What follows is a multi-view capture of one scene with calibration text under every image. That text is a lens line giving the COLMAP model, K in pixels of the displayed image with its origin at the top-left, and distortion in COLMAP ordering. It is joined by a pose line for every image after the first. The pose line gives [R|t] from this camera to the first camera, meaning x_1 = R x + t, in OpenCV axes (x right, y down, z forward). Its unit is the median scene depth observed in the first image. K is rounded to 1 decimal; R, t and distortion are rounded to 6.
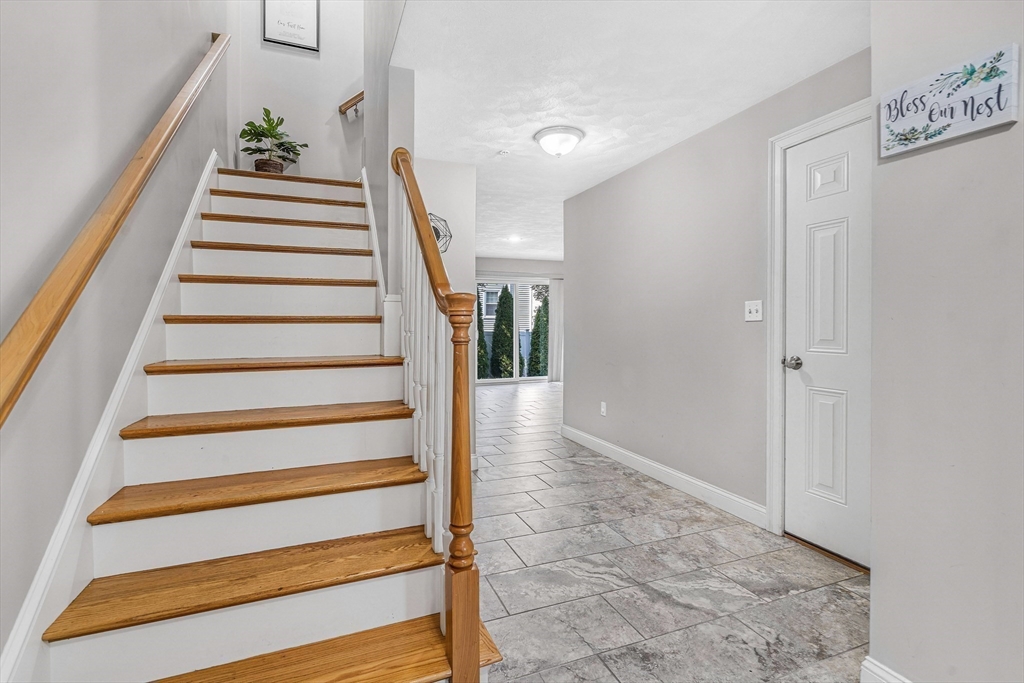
lens RADIAL K [[472.6, 0, 506.9], [0, 472.6, 326.8], [0, 0, 1]] dist [-0.006095, -0.000096]
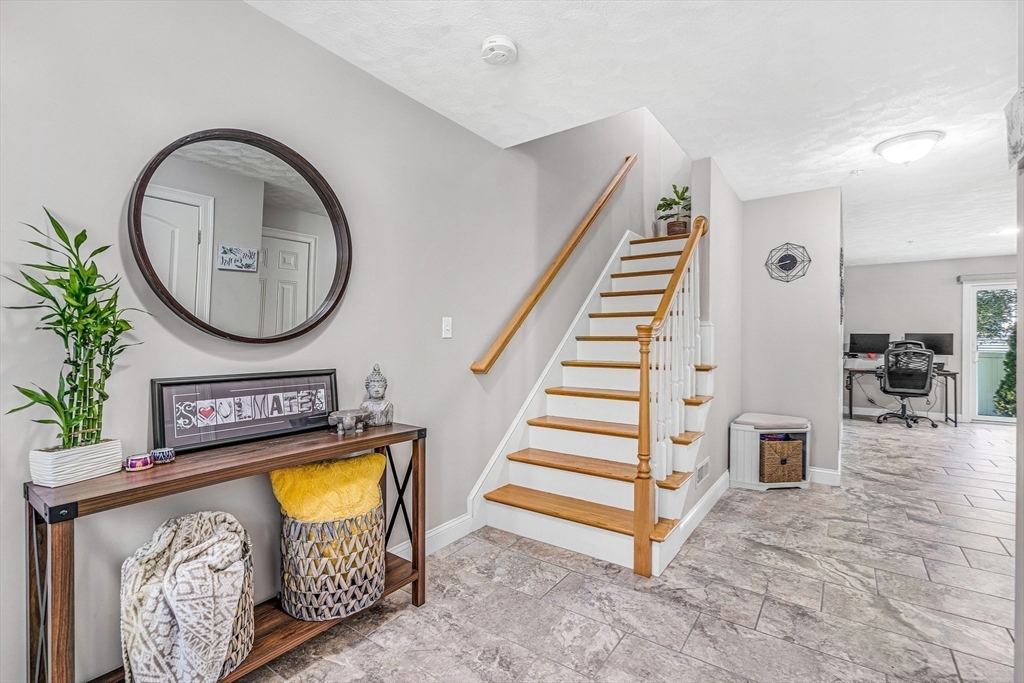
lens RADIAL K [[472.6, 0, 511.3], [0, 472.6, 334.9], [0, 0, 1]] dist [-0.006095, -0.000096]
pose [[0.537642, -0.003645, -0.843166, 0.552331], [-0.012851, 0.999839, -0.012517, -0.001639], [0.843076, 0.017566, 0.537508, -0.187444]]
